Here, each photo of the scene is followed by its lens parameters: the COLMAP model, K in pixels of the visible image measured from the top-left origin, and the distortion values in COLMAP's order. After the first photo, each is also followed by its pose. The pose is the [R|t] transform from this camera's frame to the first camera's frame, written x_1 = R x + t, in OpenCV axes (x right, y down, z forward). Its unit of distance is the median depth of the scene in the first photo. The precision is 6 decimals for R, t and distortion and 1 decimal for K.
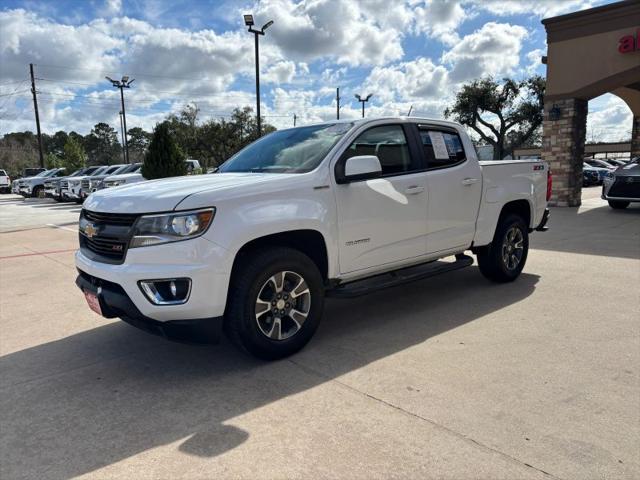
lens RADIAL K [[479.8, 0, 314.8], [0, 479.8, 241.3], [0, 0, 1]] dist [0.065031, -0.065304]
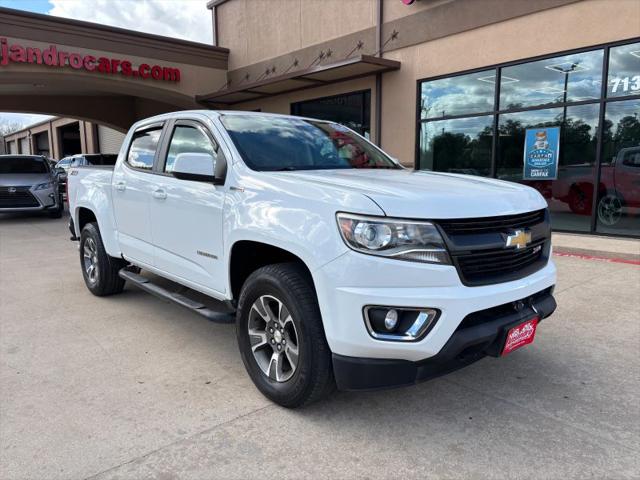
lens RADIAL K [[479.8, 0, 314.8], [0, 479.8, 241.3], [0, 0, 1]] dist [0.065031, -0.065304]
pose [[0.023674, -0.121603, 0.992296, -1.016914], [0.152404, 0.981412, 0.116633, -0.130469], [-0.988035, 0.148468, 0.041767, 1.076217]]
